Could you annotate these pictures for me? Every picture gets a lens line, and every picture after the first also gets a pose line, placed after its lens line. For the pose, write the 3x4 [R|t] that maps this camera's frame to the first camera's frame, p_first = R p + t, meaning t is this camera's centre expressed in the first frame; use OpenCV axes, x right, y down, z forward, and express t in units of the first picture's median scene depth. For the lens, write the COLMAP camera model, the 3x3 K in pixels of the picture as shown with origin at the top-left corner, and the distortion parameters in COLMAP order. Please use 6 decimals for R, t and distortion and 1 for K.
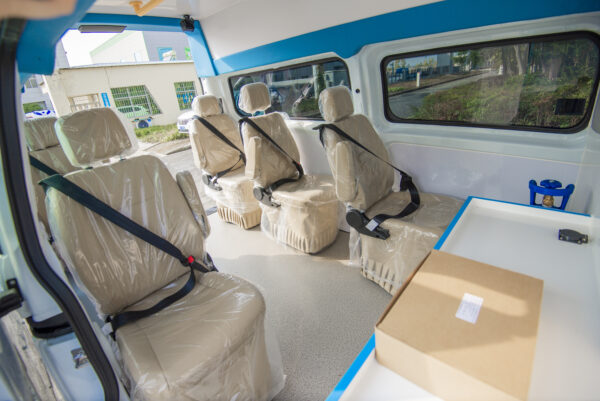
lens RADIAL K [[280.8, 0, 300.0], [0, 280.8, 200.9], [0, 0, 1]] dist [-0.038152, -0.003671]
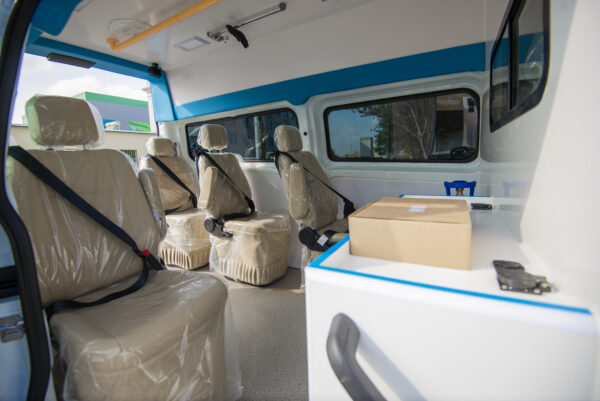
lens RADIAL K [[274.1, 0, 300.9], [0, 274.1, 196.8], [0, 0, 1]] dist [-0.027808, -0.007062]
pose [[0.976362, 0.037815, 0.212809, -0.045527], [0.022267, 0.961740, -0.273058, 0.166521], [-0.214992, 0.271342, 0.938164, -0.020533]]
